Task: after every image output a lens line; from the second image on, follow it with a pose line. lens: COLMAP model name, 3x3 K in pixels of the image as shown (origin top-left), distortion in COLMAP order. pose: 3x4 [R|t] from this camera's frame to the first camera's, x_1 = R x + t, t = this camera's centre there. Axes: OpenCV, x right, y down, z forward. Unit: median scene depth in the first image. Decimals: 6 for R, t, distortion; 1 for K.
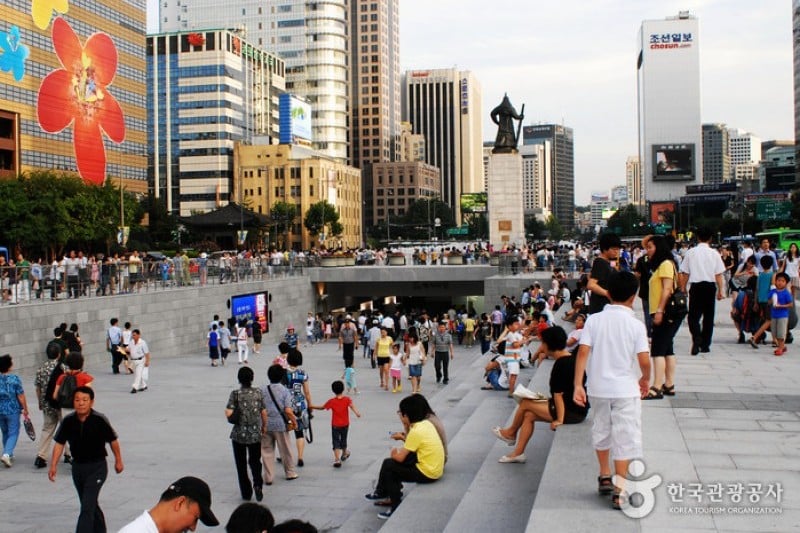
lens RADIAL K [[937.4, 0, 412.0], [0, 937.4, 279.1], [0, 0, 1]] dist [-0.076337, 0.000000]
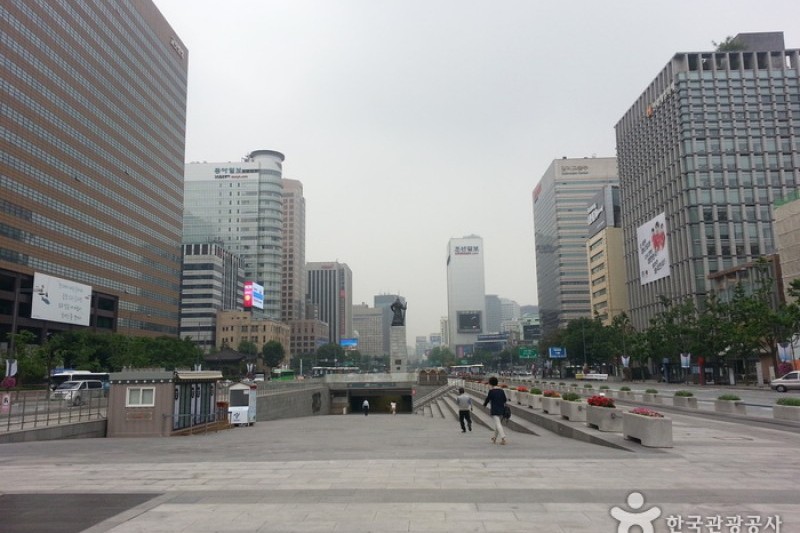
lens RADIAL K [[623.6, 0, 395.7], [0, 623.6, 264.5], [0, 0, 1]] dist [0.055630, -0.058355]
pose [[0.986972, 0.026780, 0.158646, -0.045780], [0.006267, 0.978903, -0.204231, 0.004385], [-0.160768, 0.202564, 0.965982, -0.123340]]
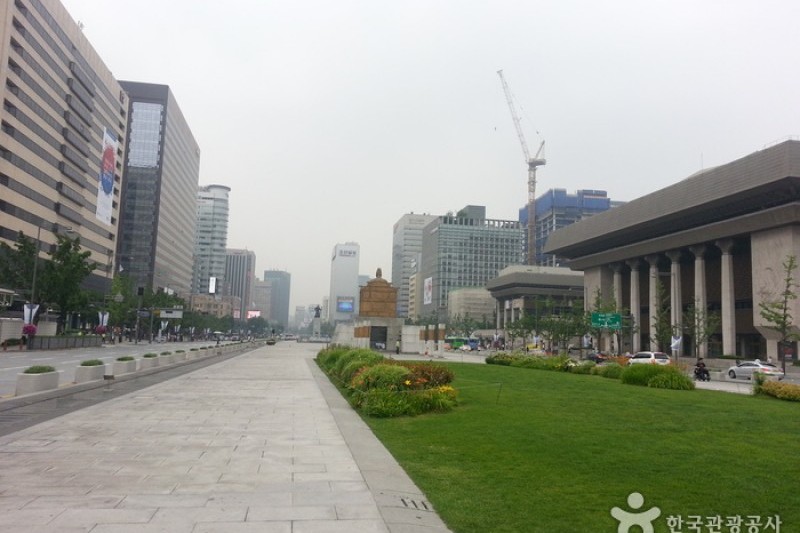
lens RADIAL K [[623.6, 0, 414.6], [0, 623.6, 261.3], [0, 0, 1]] dist [0.055630, -0.058355]
pose [[0.920533, 0.094737, 0.379004, -0.245067], [-0.034406, 0.986041, -0.162909, 0.030535], [-0.389147, 0.136923, 0.910943, -0.768478]]
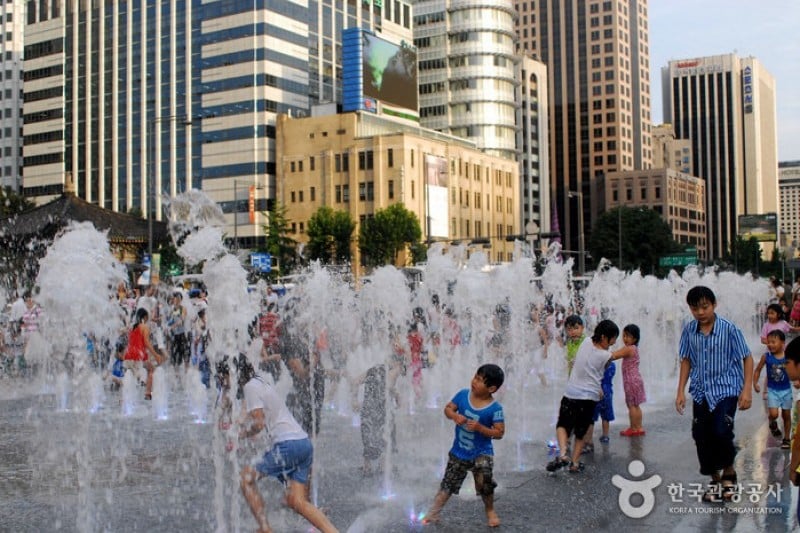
lens RADIAL K [[937.4, 0, 442.5], [0, 937.4, 263.4], [0, 0, 1]] dist [-0.076337, 0.000000]
pose [[0.954940, -0.007367, -0.296708, 0.075999], [-0.010163, 0.998294, -0.057497, -0.013919], [0.296625, 0.057922, 0.953236, 0.382592]]
